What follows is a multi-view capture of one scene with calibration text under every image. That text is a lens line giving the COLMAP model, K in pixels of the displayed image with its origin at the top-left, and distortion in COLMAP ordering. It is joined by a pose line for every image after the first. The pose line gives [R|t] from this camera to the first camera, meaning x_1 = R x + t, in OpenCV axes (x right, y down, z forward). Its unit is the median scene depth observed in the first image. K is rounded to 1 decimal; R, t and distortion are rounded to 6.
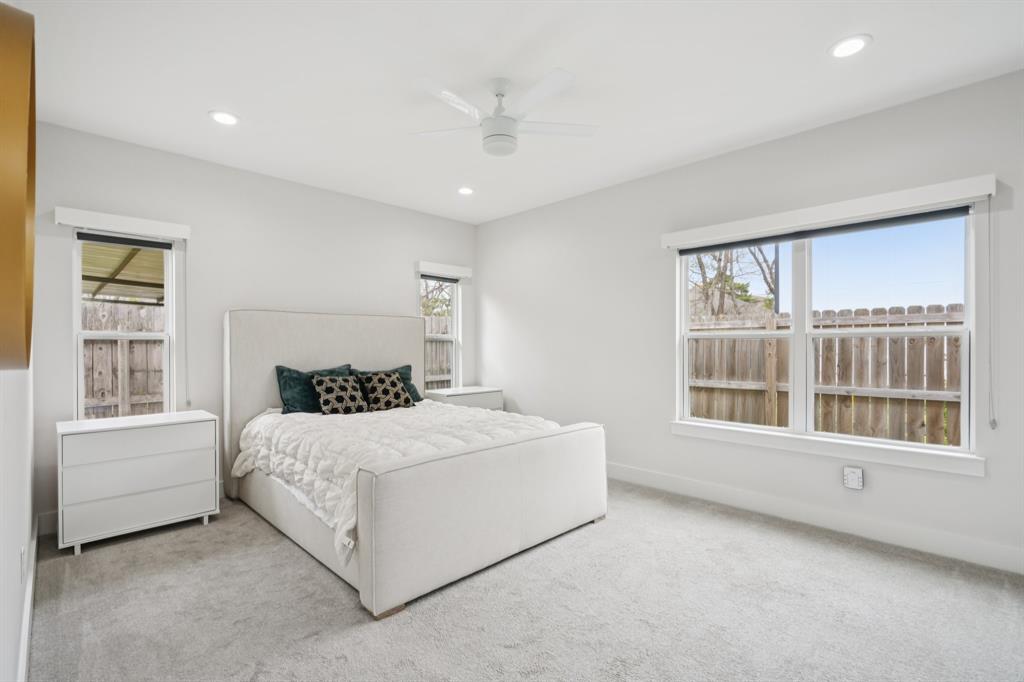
lens RADIAL K [[462.8, 0, 522.8], [0, 462.8, 342.1], [0, 0, 1]] dist [-0.002868, -0.000228]
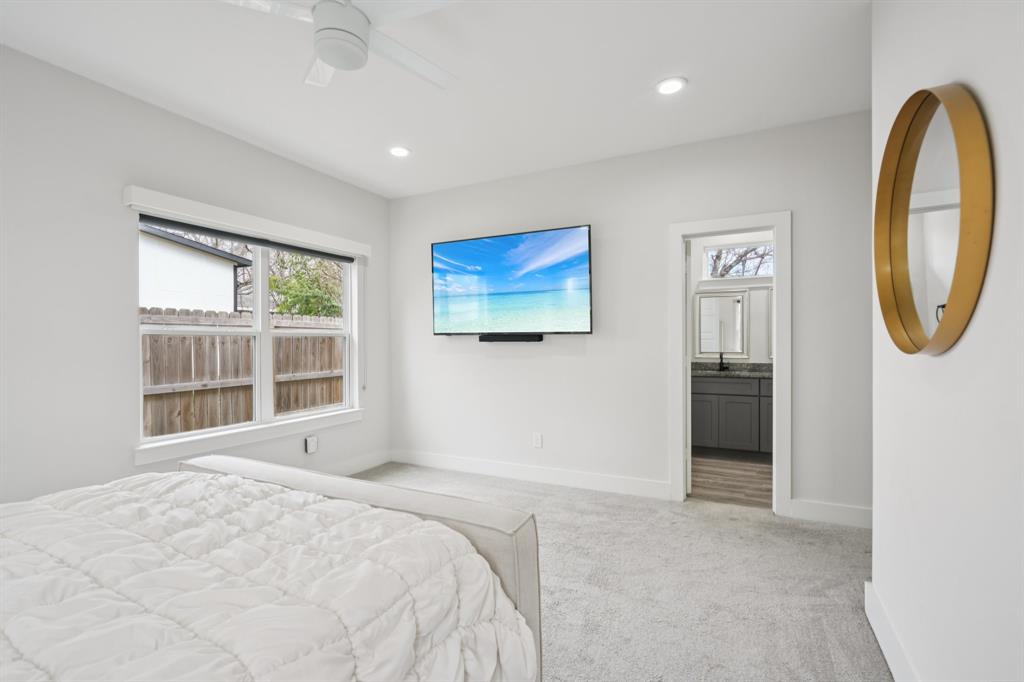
lens RADIAL K [[462.8, 0, 520.8], [0, 462.8, 337.3], [0, 0, 1]] dist [-0.002868, -0.000228]
pose [[-0.315016, 0.006696, 0.949063, -0.558108], [0.006375, 0.999967, -0.004939, 0.002550], [-0.949065, 0.004495, -0.315049, 0.650478]]
